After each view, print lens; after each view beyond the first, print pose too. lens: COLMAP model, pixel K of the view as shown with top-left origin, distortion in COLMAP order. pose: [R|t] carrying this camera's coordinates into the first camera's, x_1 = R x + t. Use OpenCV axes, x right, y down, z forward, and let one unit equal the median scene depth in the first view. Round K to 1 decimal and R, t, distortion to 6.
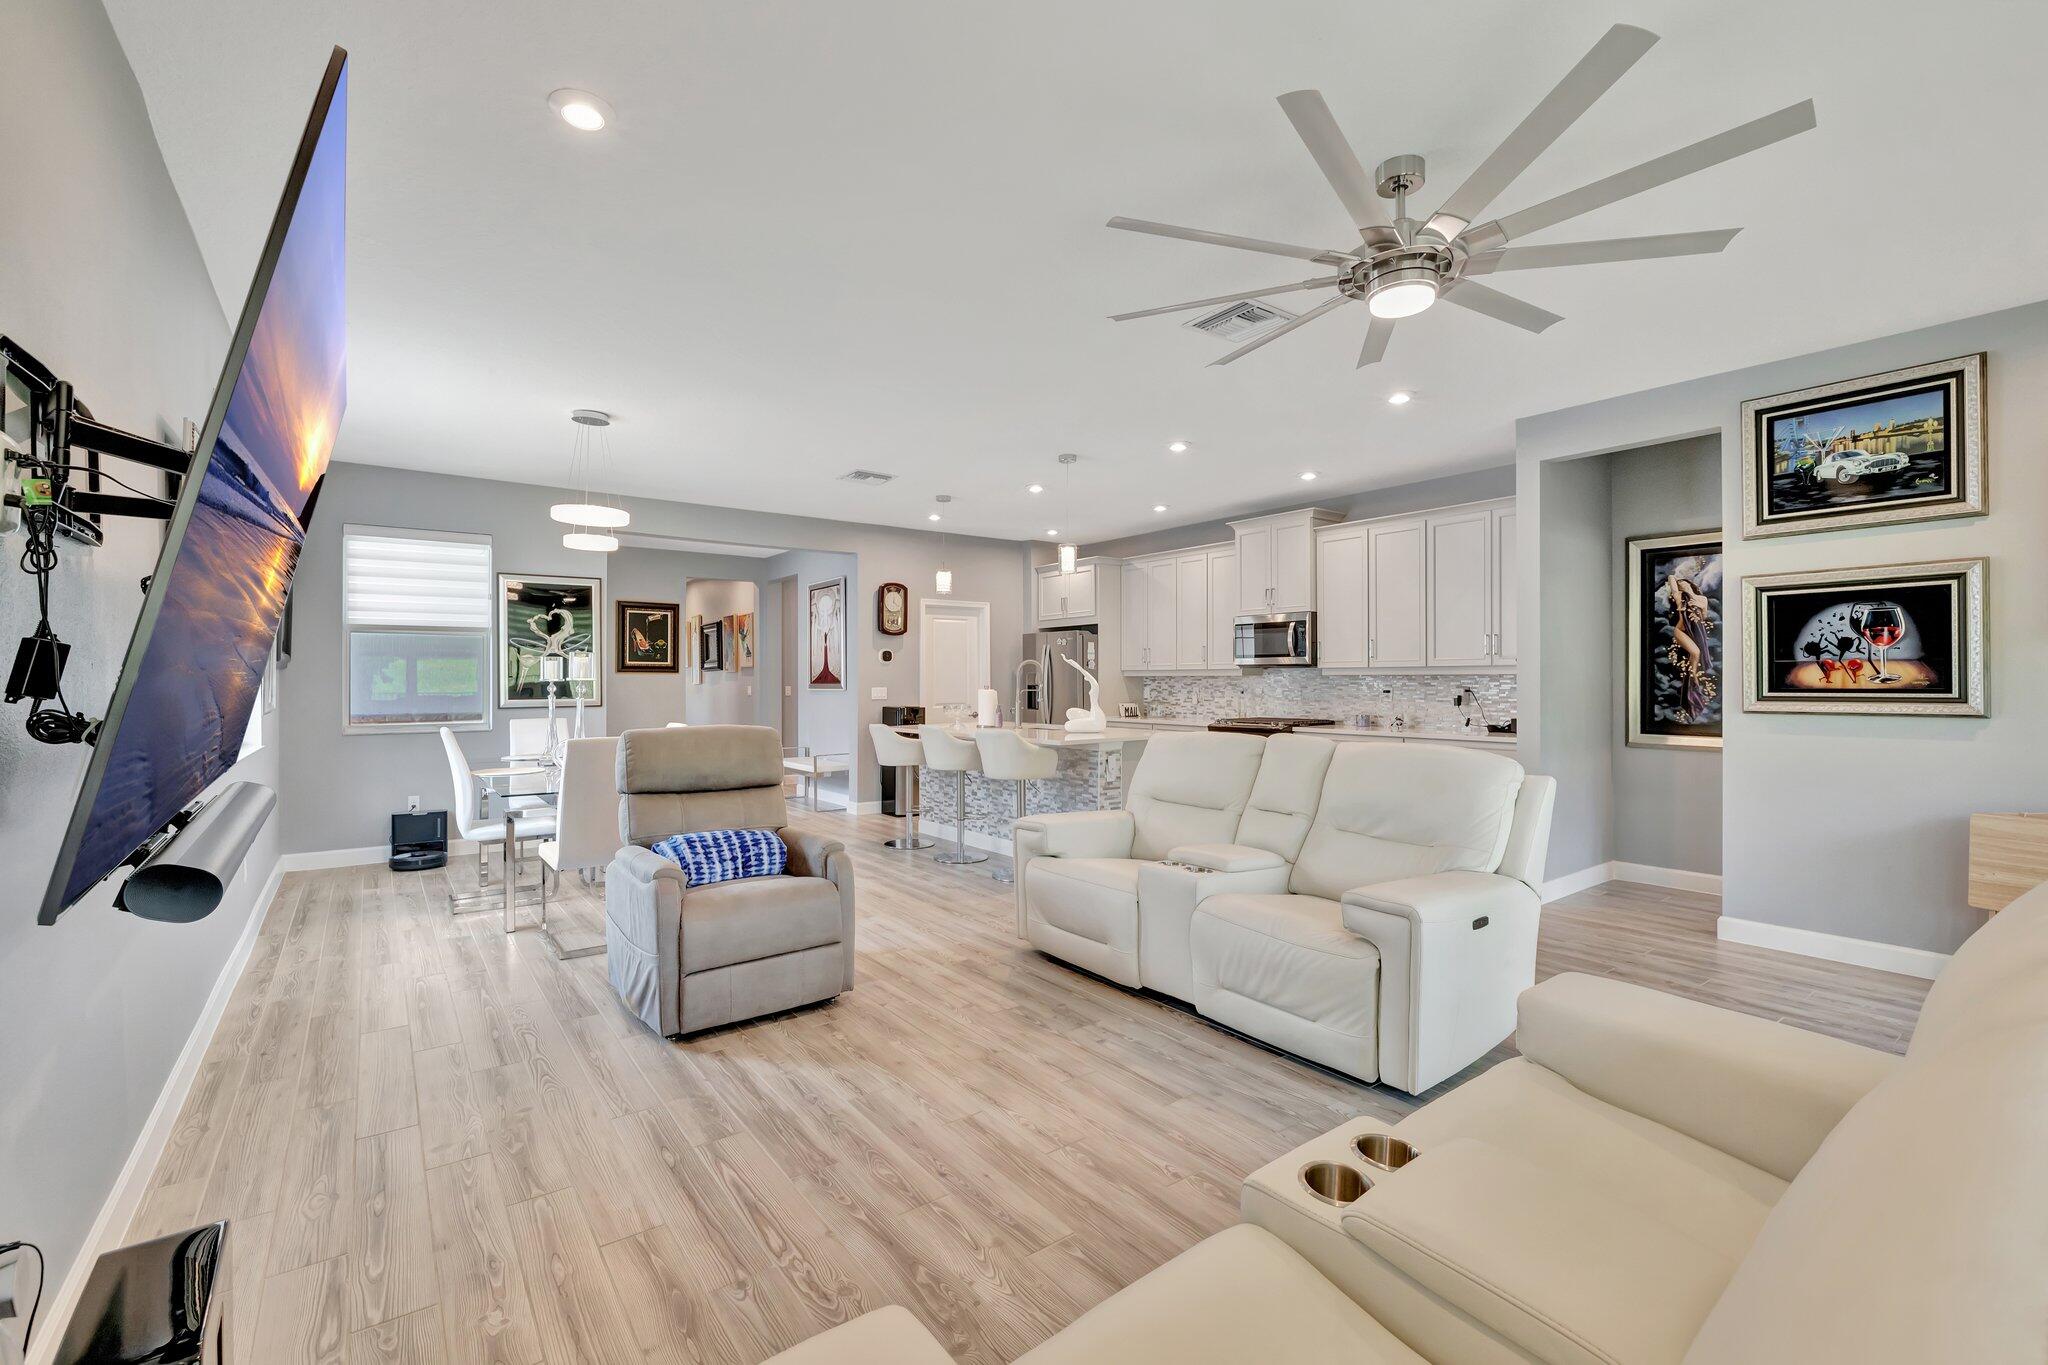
lens RADIAL K [[881.0, 0, 1033.4], [0, 881.0, 677.3], [0, 0, 1]] dist [-0.016413, 0.000517]
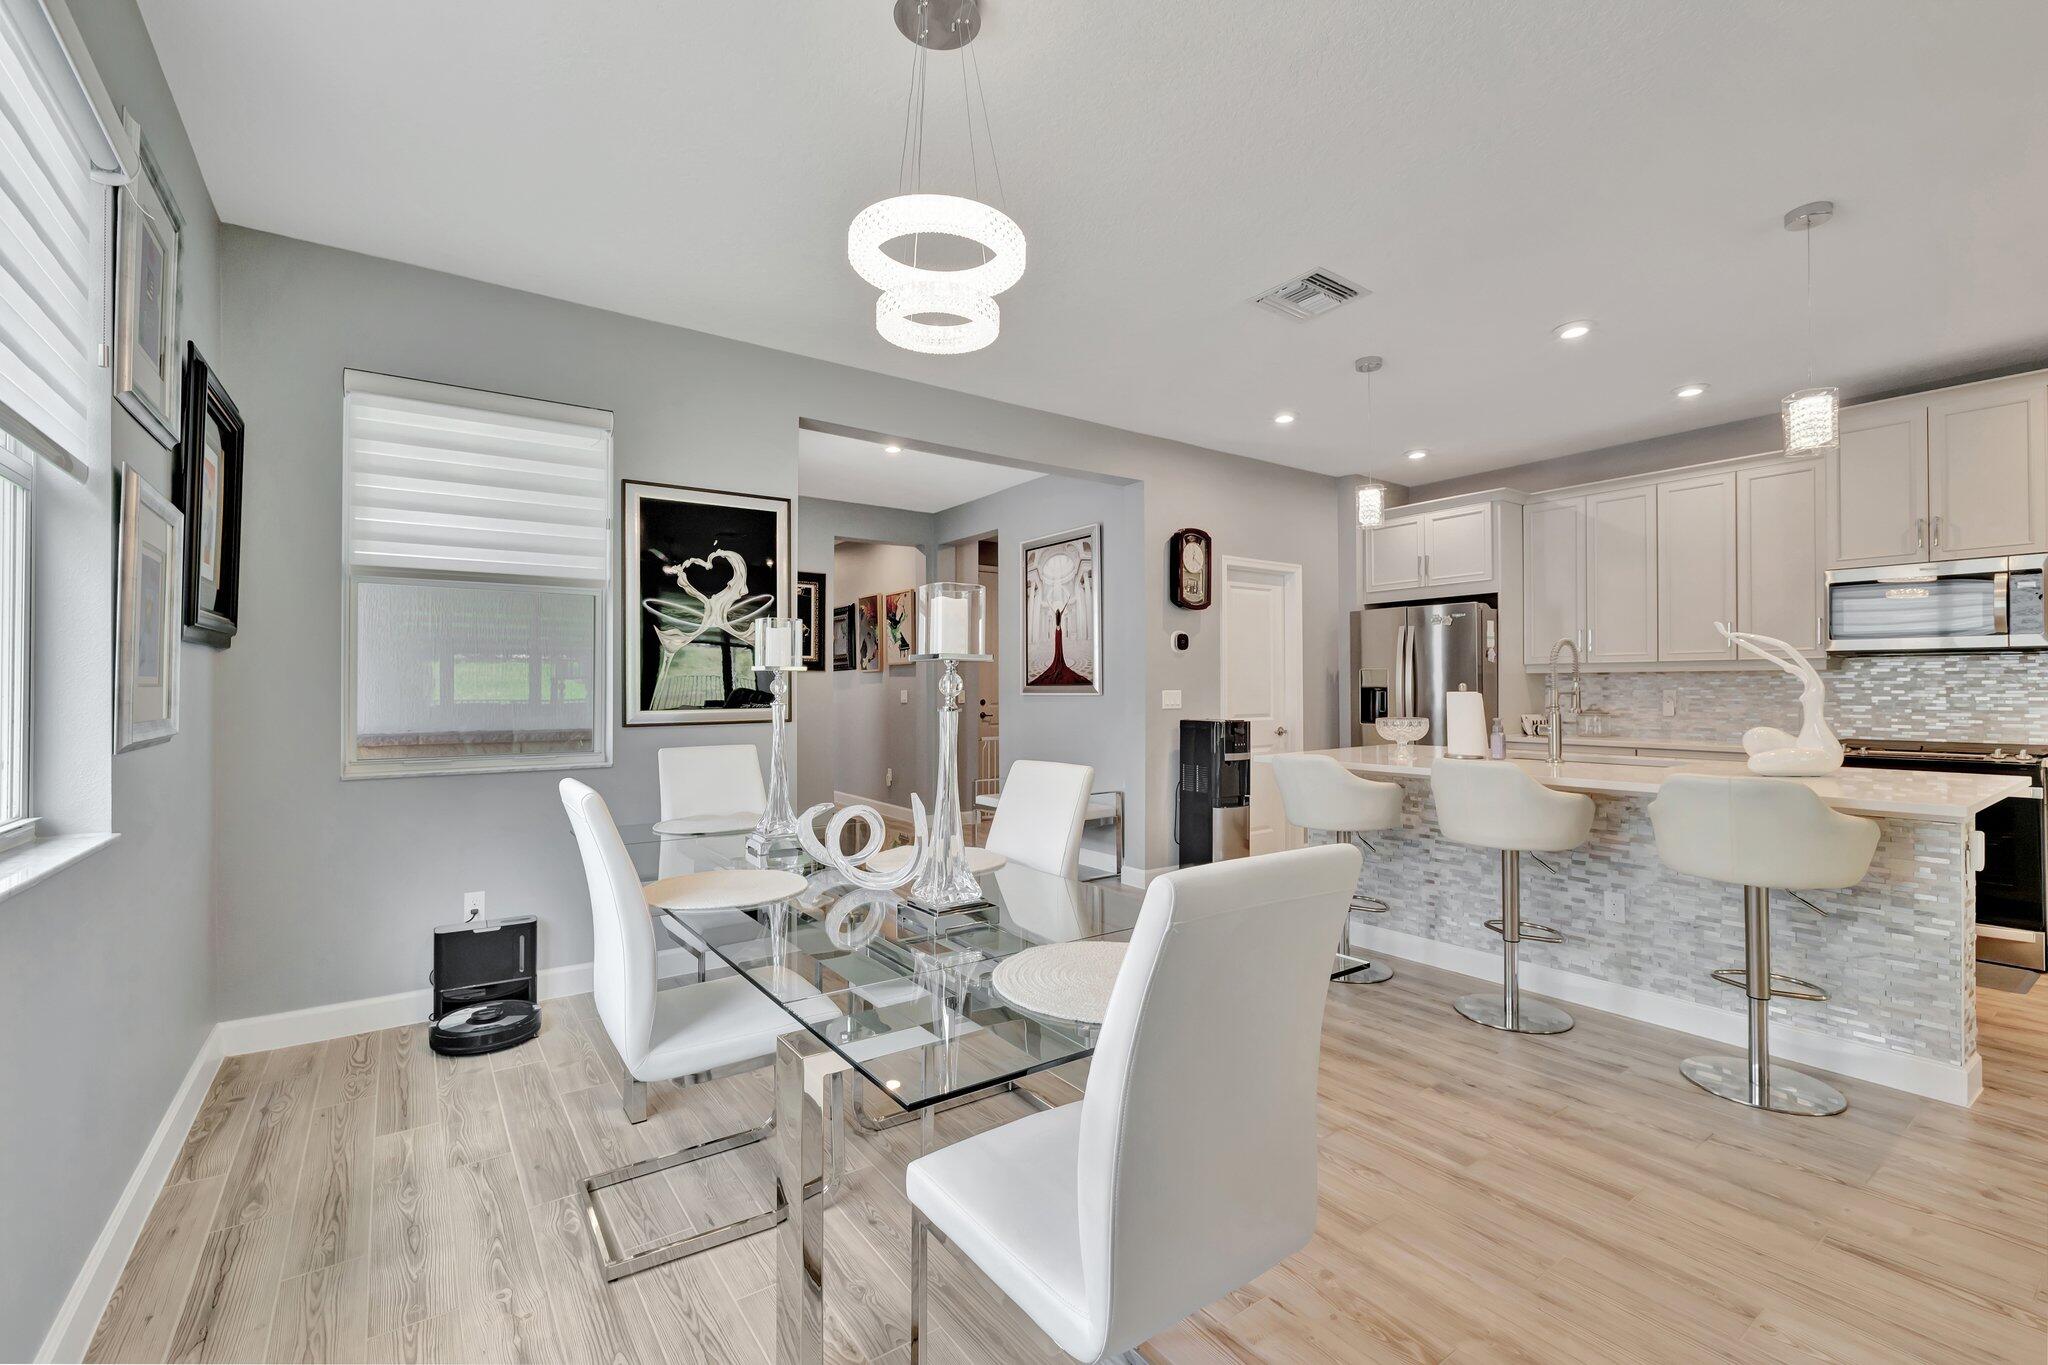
lens RADIAL K [[881.0, 0, 1017.8], [0, 881.0, 679.8], [0, 0, 1]] dist [-0.016413, 0.000517]
pose [[0.999549, -0.001284, -0.029996, -0.274437], [0.001143, 0.999988, -0.004729, 0.006772], [0.030002, 0.004693, 0.999539, 0.360949]]
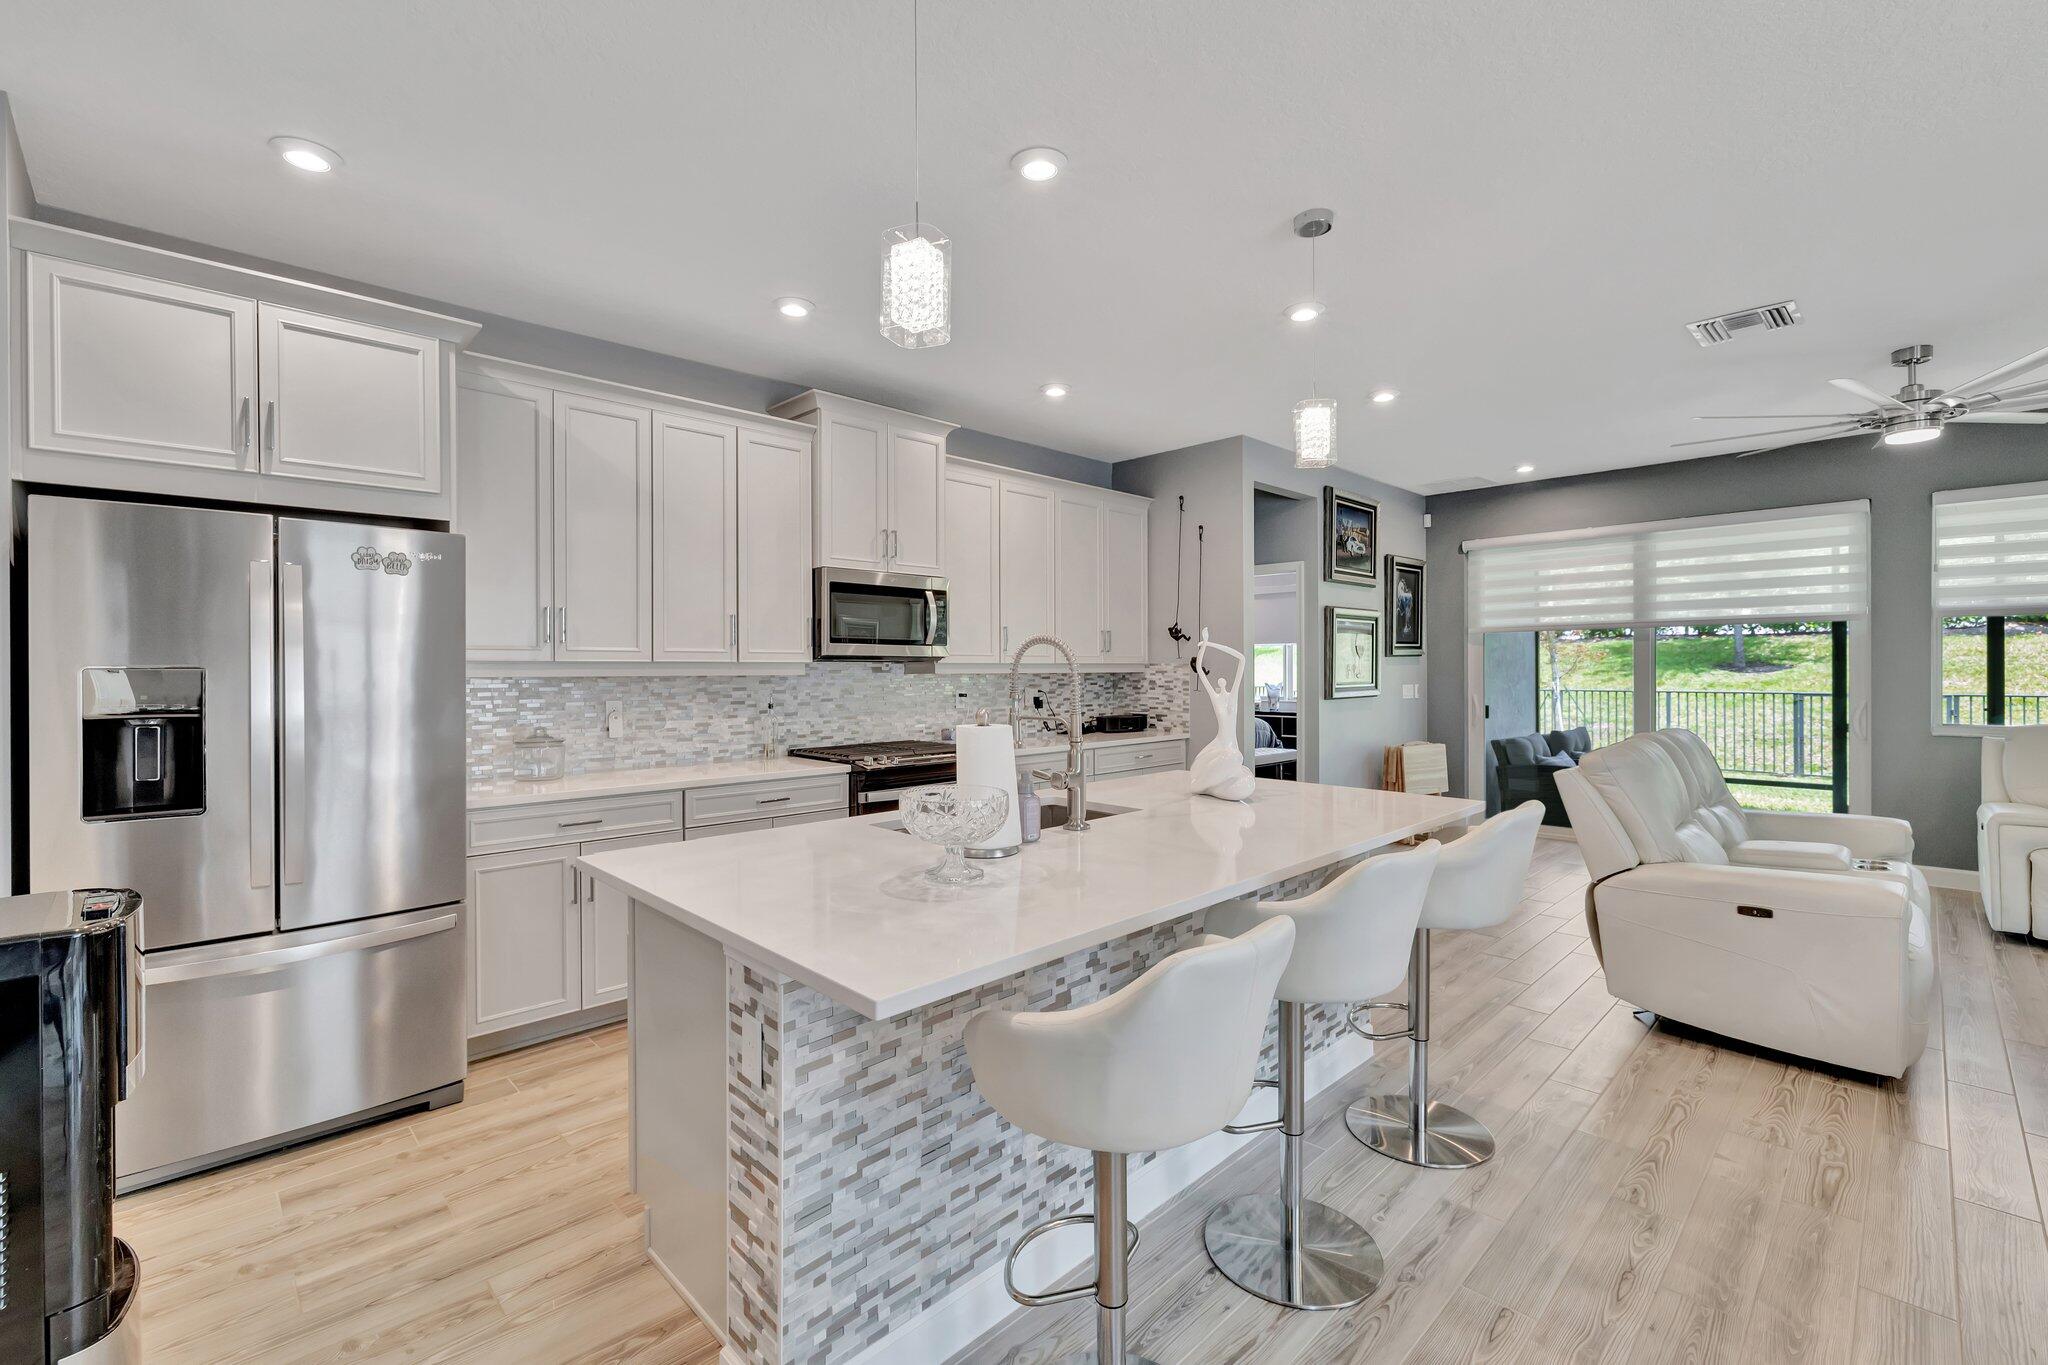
lens RADIAL K [[881.0, 0, 1018.1], [0, 881.0, 672.3], [0, 0, 1]] dist [-0.016413, 0.000517]
pose [[-0.112353, 0.000552, 0.993668, -0.294390], [-0.001394, 0.999999, -0.000713, -0.003449], [-0.993667, -0.001466, -0.112352, 0.863350]]
